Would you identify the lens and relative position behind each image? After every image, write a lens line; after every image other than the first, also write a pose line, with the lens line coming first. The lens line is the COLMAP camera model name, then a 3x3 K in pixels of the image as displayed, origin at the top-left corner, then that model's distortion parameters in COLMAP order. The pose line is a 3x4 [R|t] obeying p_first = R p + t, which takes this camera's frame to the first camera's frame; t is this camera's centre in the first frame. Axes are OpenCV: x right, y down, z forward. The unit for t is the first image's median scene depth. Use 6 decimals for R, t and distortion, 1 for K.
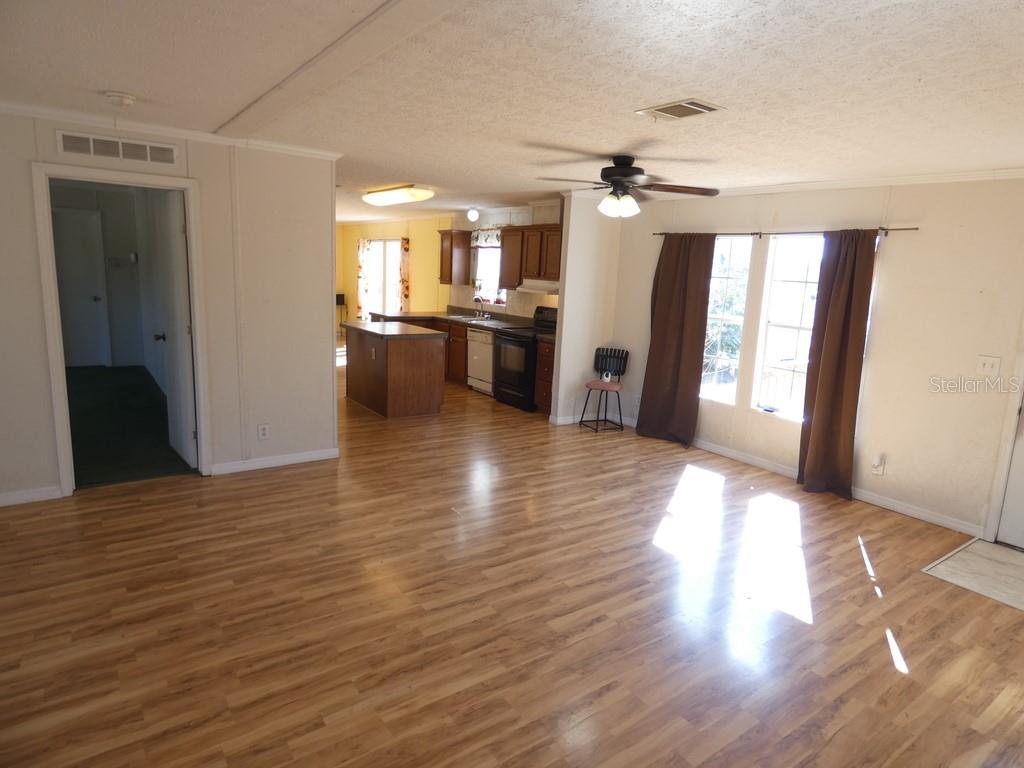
lens RADIAL K [[611.2, 0, 512.0], [0, 611.2, 384.0], [0, 0, 1]] dist [0.000013, -0.023575]
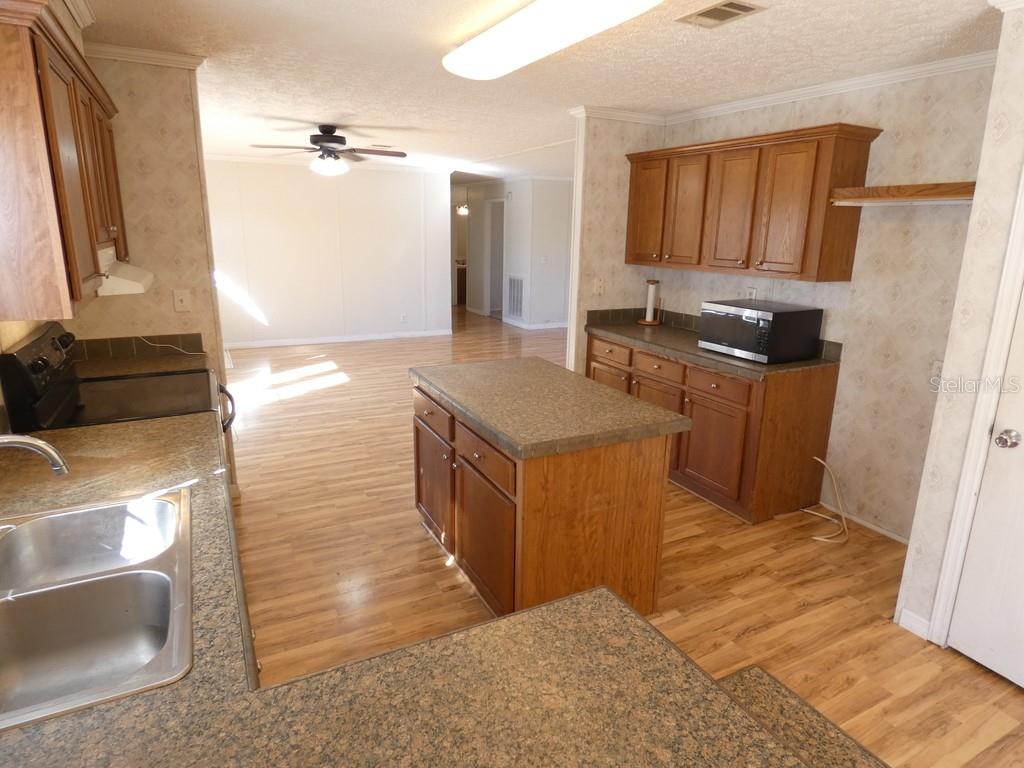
lens RADIAL K [[613.5, 0, 523.2], [0, 613.5, 377.5], [0, 0, 1]] dist [0.000639, -0.000137]
pose [[-0.990231, -0.094047, 0.102947, -0.185681], [-0.043026, 0.908360, 0.415970, -0.214847], [-0.132634, 0.407477, -0.903532, 1.080679]]
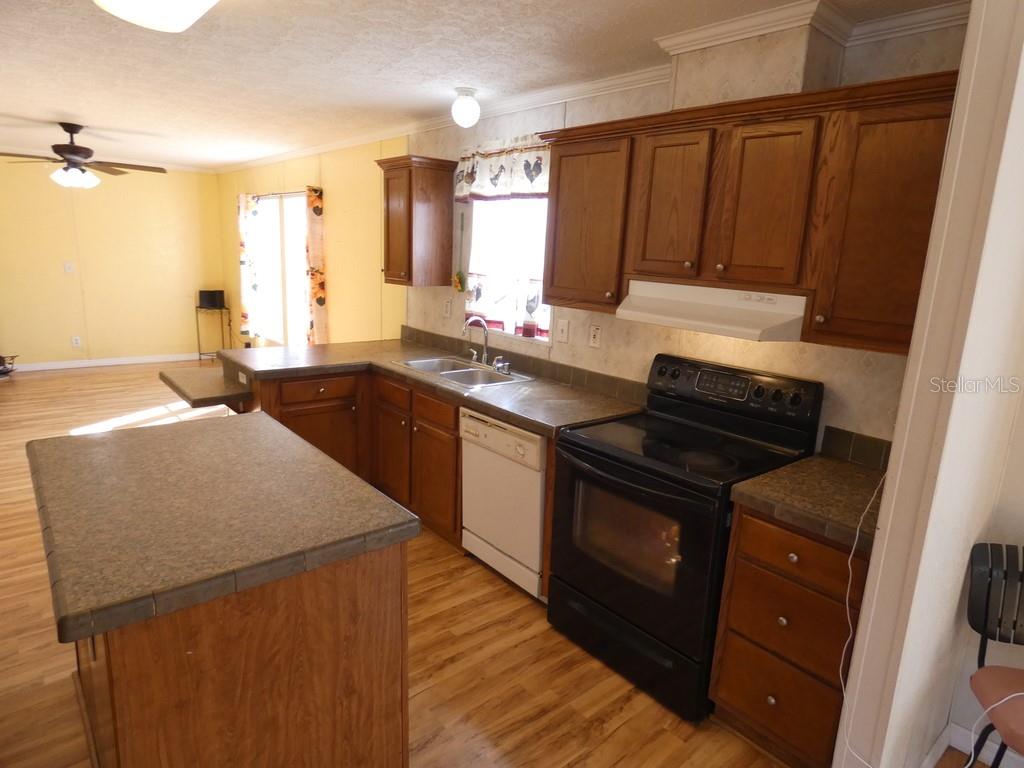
lens RADIAL K [[614.2, 0, 519.5], [0, 614.2, 387.0], [0, 0, 1]] dist [-0.001045, 0.002617]
pose [[0.995900, -0.020762, 0.088051, -0.063813], [0.017275, 0.999043, 0.040180, -0.109040], [-0.088801, -0.038494, 0.995305, 0.566450]]
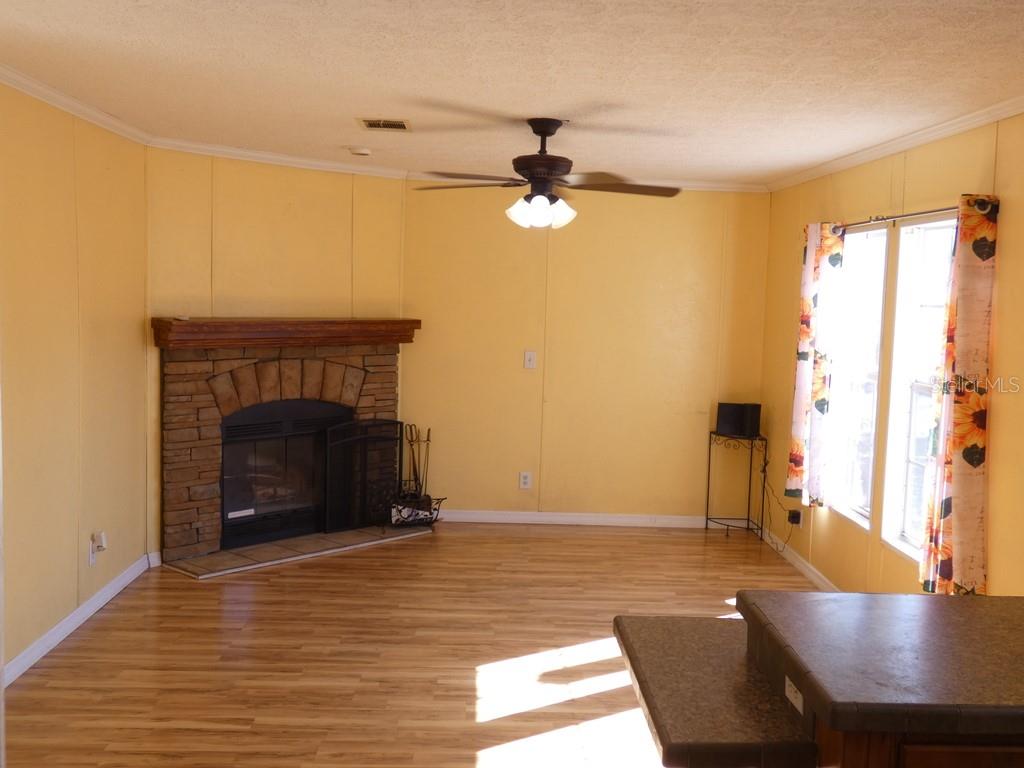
lens RADIAL K [[1049.7, 0, 536.5], [0, 1049.7, 388.3], [0, 0, 1]] dist [0.009794, -0.010388]
pose [[0.846922, 0.026430, -0.531061, -0.129273], [-0.085505, 0.992535, -0.086965, -0.148524], [0.524798, 0.119061, 0.842859, 0.728148]]
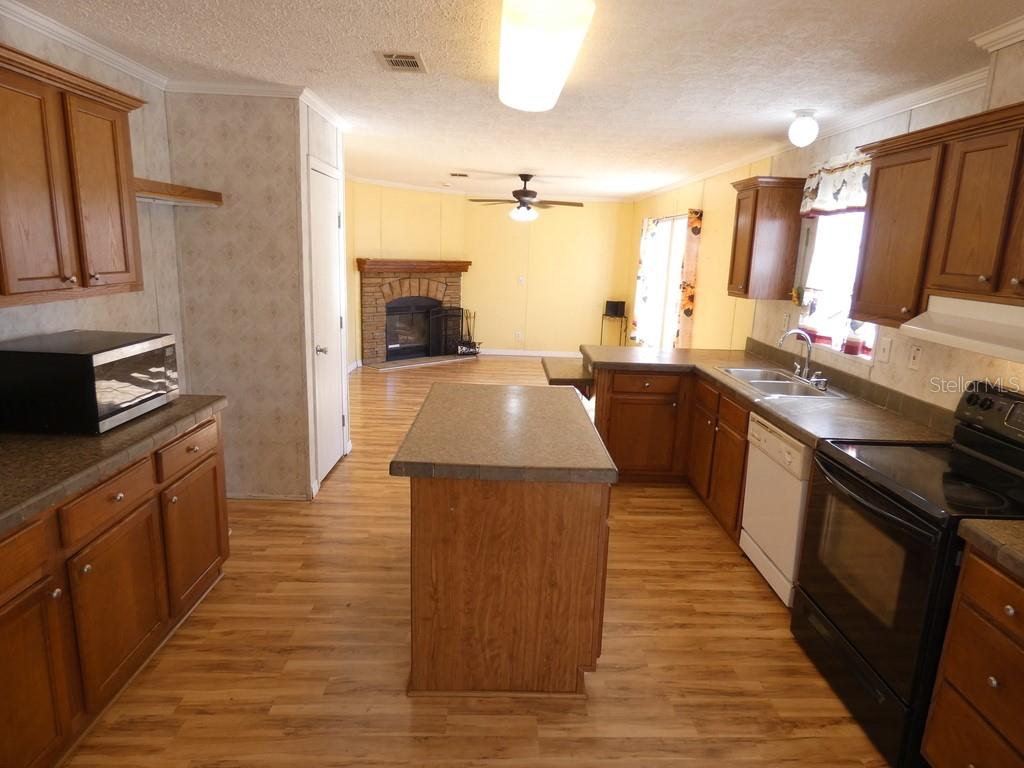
lens RADIAL K [[611.2, 0, 512.0], [0, 611.2, 384.0], [0, 0, 1]] dist [0.000013, -0.023575]
pose [[0.829393, 0.101720, -0.549327, 0.013833], [-0.097983, 0.994529, 0.036222, -0.100158], [0.550006, 0.023783, 0.834822, 0.531375]]
